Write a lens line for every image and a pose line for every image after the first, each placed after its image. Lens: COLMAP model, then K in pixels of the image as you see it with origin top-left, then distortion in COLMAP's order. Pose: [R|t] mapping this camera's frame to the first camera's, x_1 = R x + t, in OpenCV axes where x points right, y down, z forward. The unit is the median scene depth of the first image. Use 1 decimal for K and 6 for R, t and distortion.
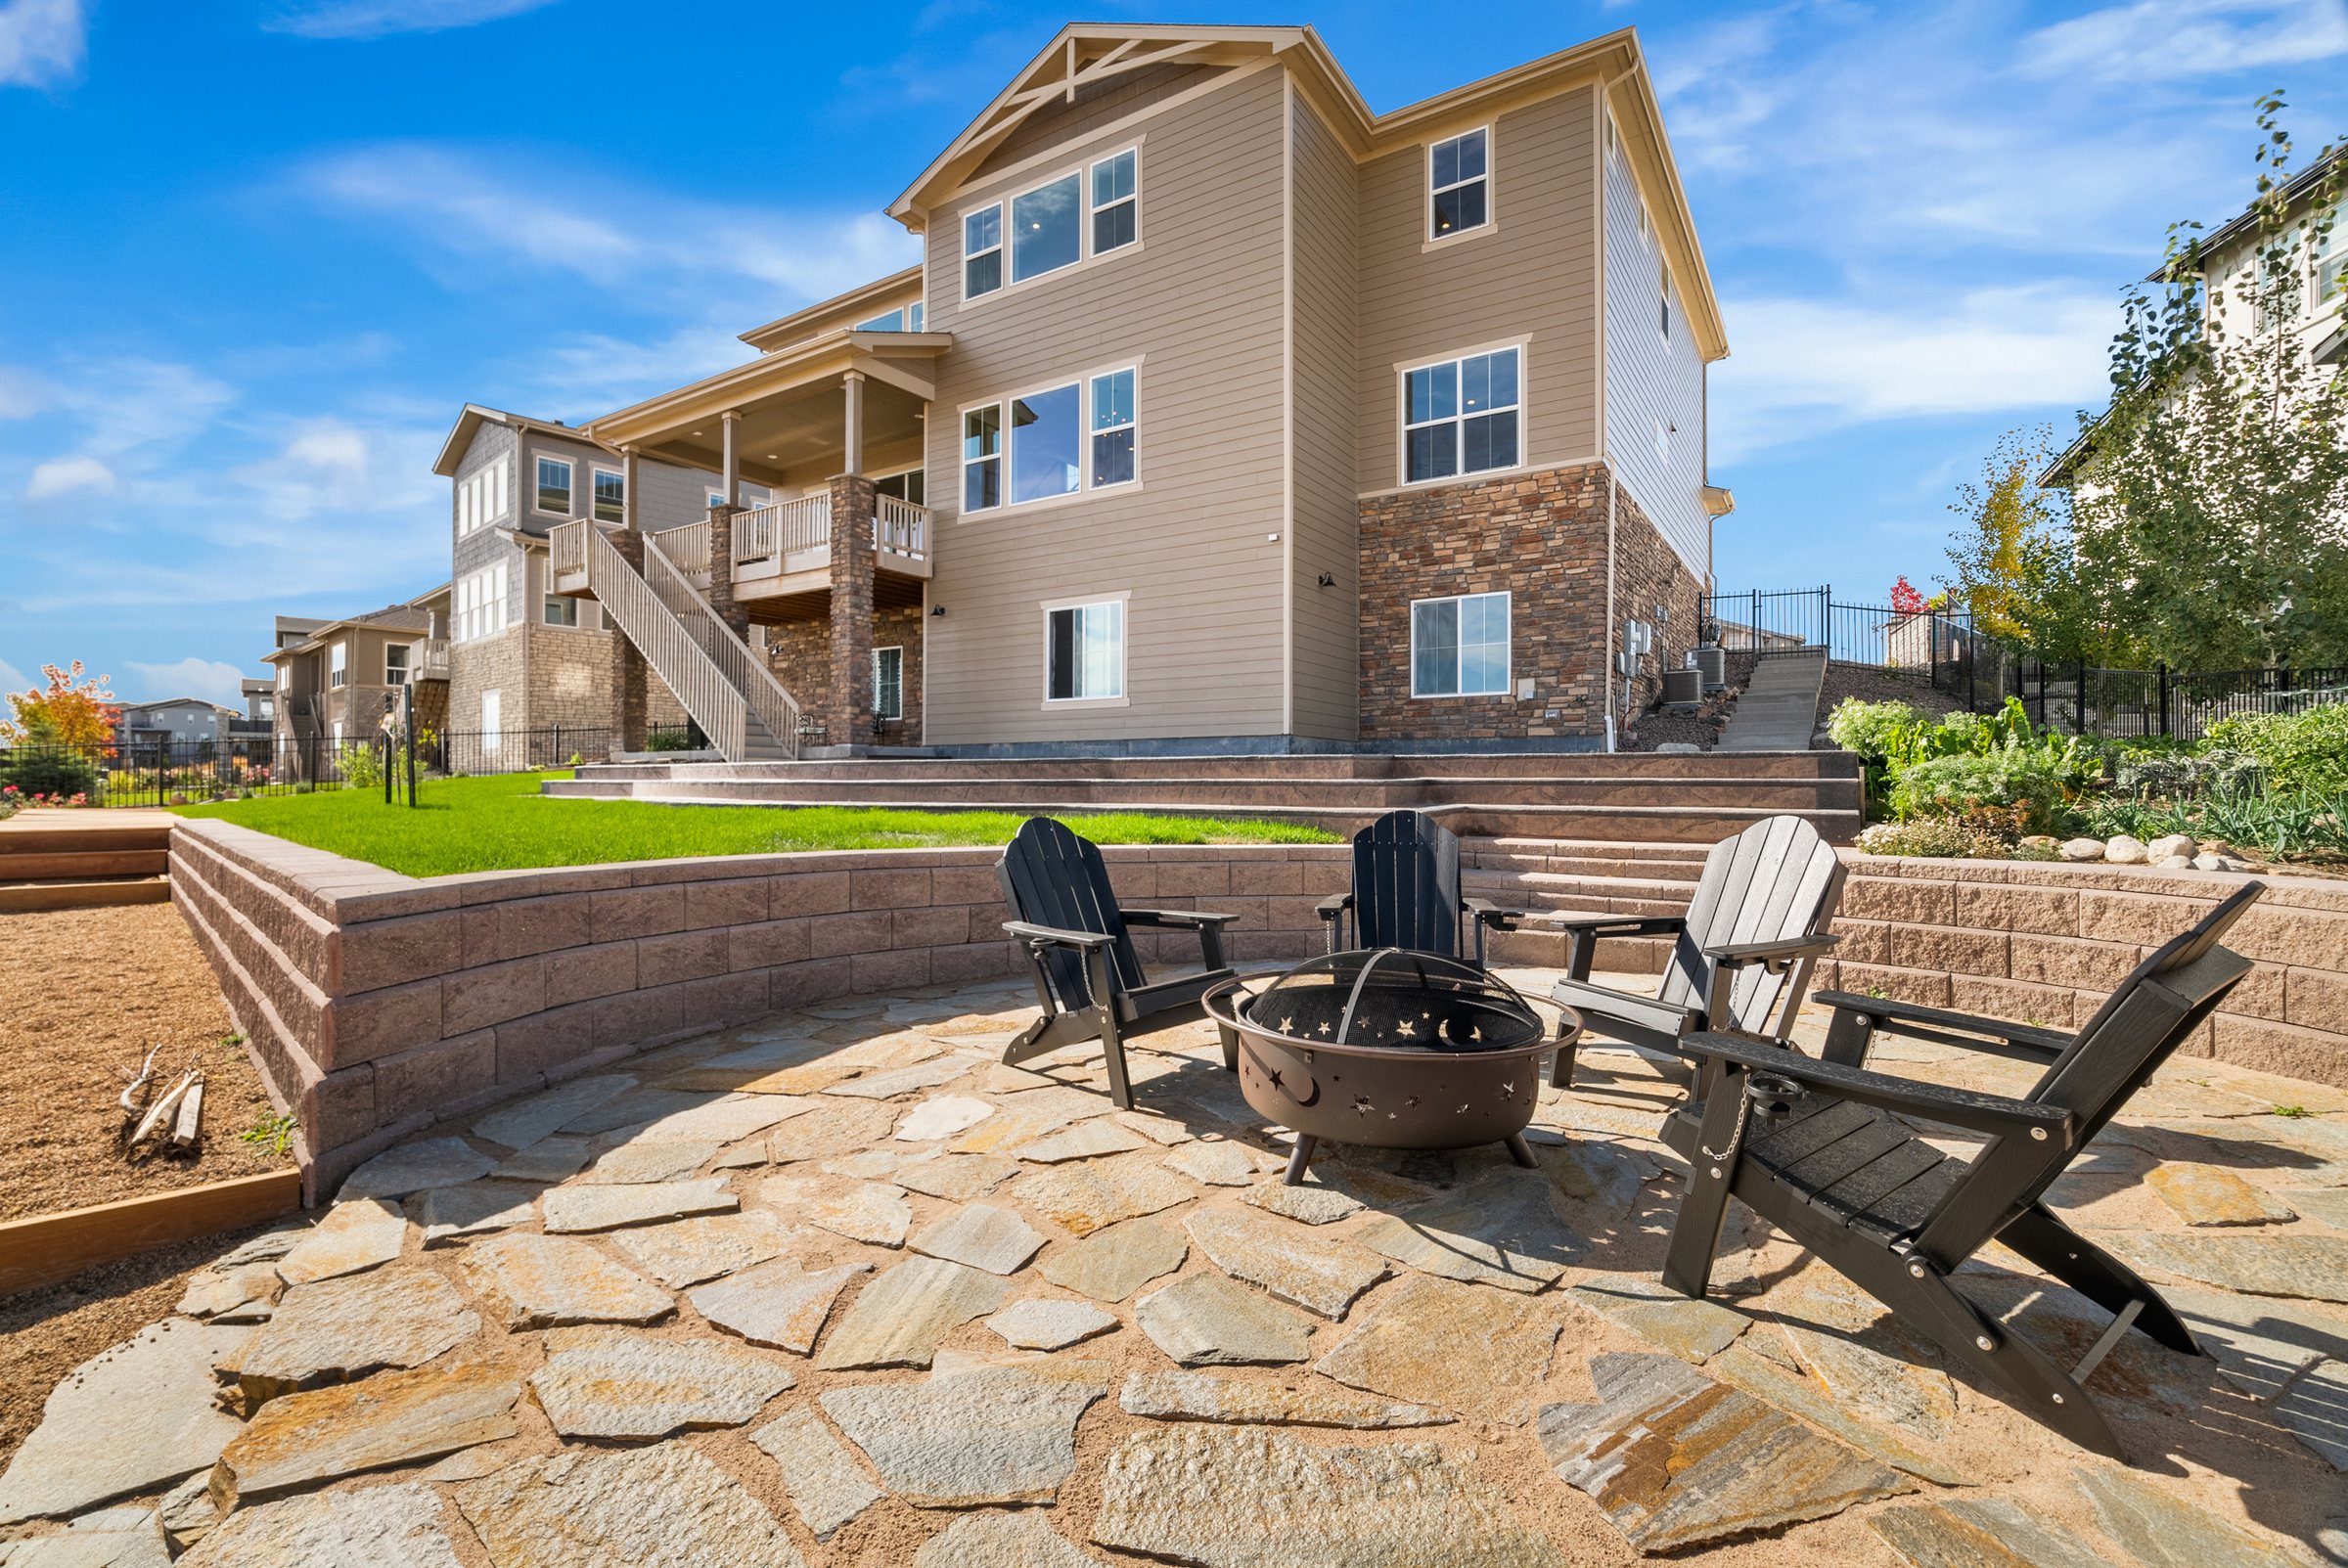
lens RADIAL K [[1085.2, 0, 1174.0], [0, 1085.2, 784.0], [0, 0, 1]] dist [-0.002198, -0.000057]
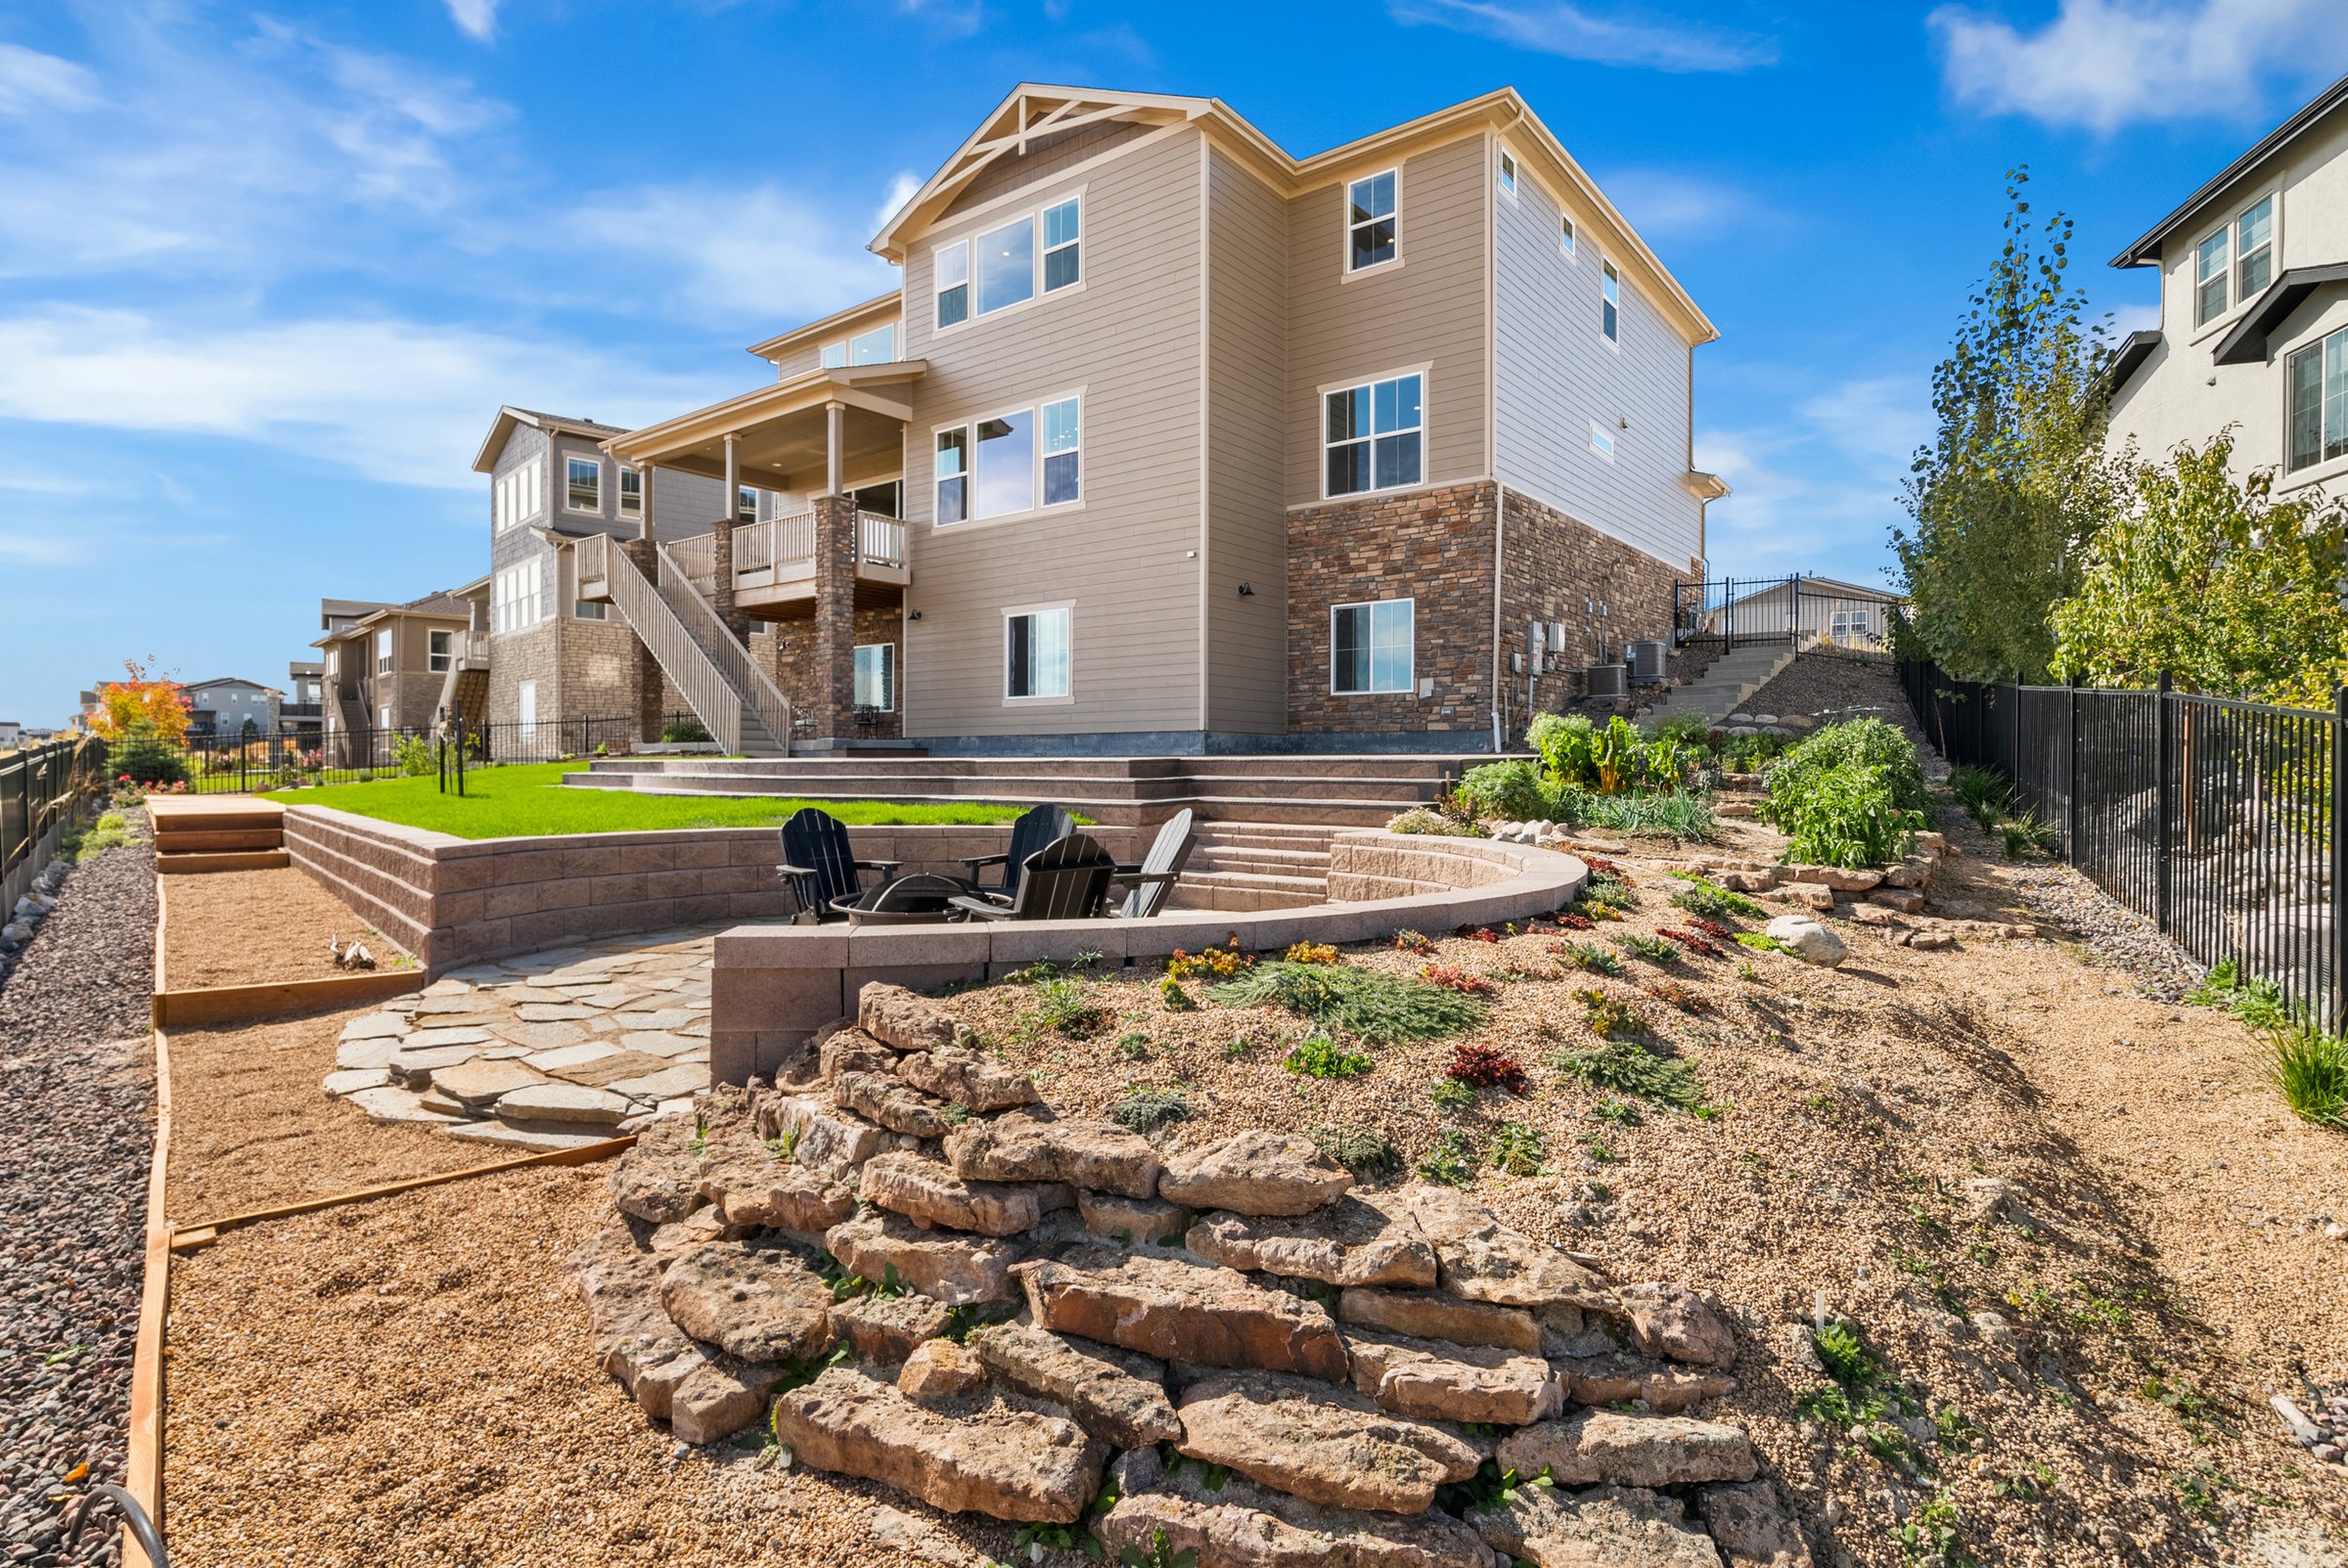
lens RADIAL K [[1207.1, 0, 1174.0], [0, 1207.1, 784.0], [0, 0, 1]] dist [0.001930, 0.000521]
pose [[0.997197, 0.000172, -0.074824, 0.147493], [0.001073, 0.999862, 0.016597, -0.009631], [0.074816, -0.016631, 0.997059, -0.217808]]
